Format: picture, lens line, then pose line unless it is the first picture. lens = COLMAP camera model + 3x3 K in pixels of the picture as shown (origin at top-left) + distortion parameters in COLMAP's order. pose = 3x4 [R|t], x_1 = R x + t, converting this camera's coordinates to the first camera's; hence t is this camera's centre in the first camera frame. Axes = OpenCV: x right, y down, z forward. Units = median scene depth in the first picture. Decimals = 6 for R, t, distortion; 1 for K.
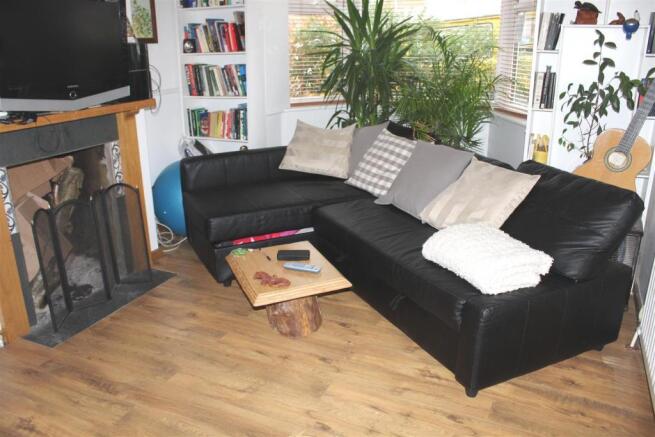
lens RADIAL K [[540.3, 0, 327.5], [0, 540.3, 218.5], [0, 0, 1]] dist [-0.173441, 0.151813]
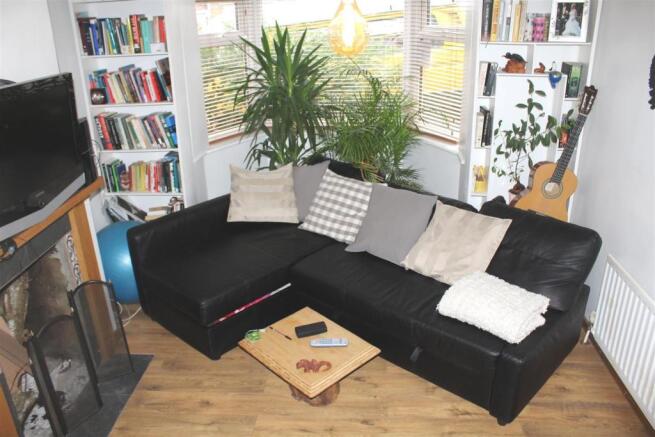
lens RADIAL K [[540.3, 0, 327.5], [0, 540.3, 218.5], [0, 0, 1]] dist [-0.173441, 0.151813]
pose [[0.933929, -0.154781, 0.322209, -0.259422], [0.132602, 0.987091, 0.089822, -0.179848], [-0.331953, -0.041161, 0.942398, 0.025273]]
